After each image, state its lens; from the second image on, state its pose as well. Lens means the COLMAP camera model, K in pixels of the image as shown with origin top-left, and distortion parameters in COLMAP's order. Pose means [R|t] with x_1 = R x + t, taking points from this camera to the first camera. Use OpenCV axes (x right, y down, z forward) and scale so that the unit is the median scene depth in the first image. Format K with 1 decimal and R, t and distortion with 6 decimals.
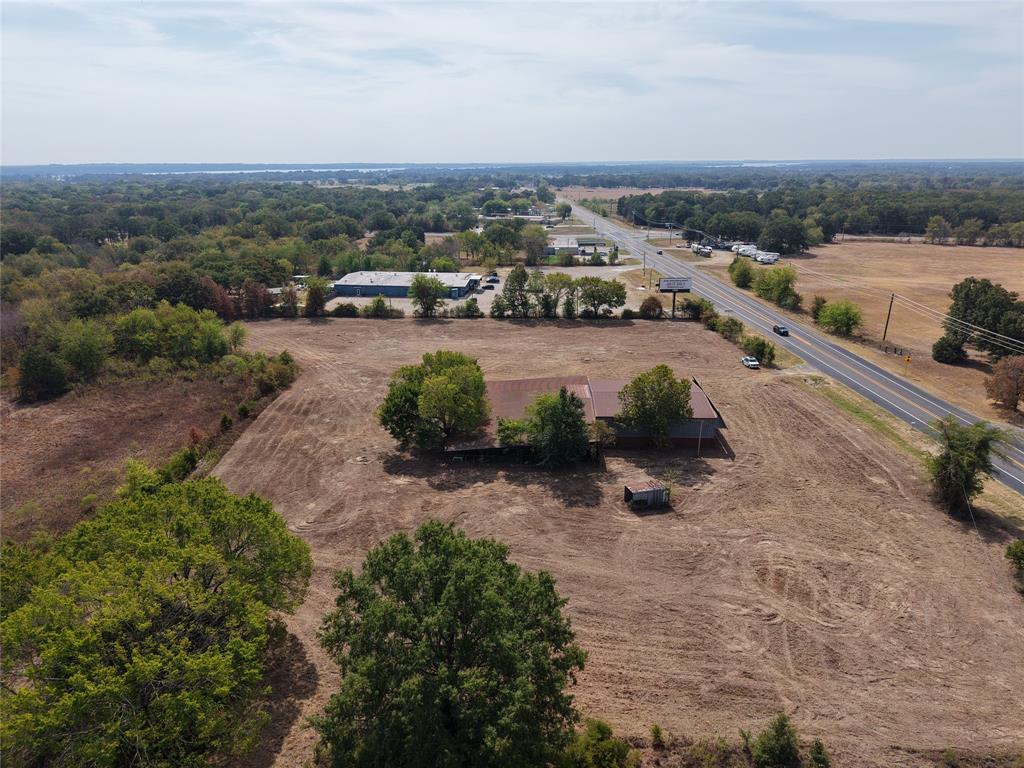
lens RADIAL K [[665.9, 0, 511.5], [0, 665.9, 413.8], [0, 0, 1]] dist [0.036718, -0.040091]
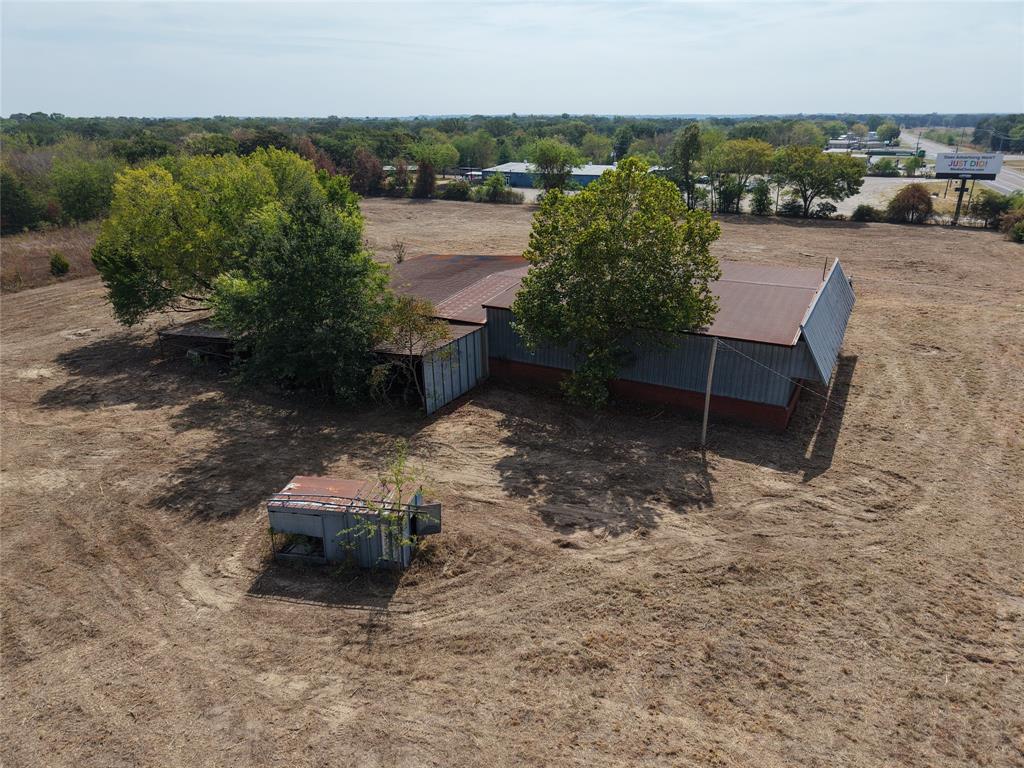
lens RADIAL K [[665.9, 0, 511.5], [0, 665.9, 413.8], [0, 0, 1]] dist [0.036718, -0.040091]
pose [[0.898661, 0.173600, -0.402830, 0.318733], [-0.147787, 0.984487, 0.094573, 0.028400], [0.412999, -0.025456, 0.910376, 0.635054]]
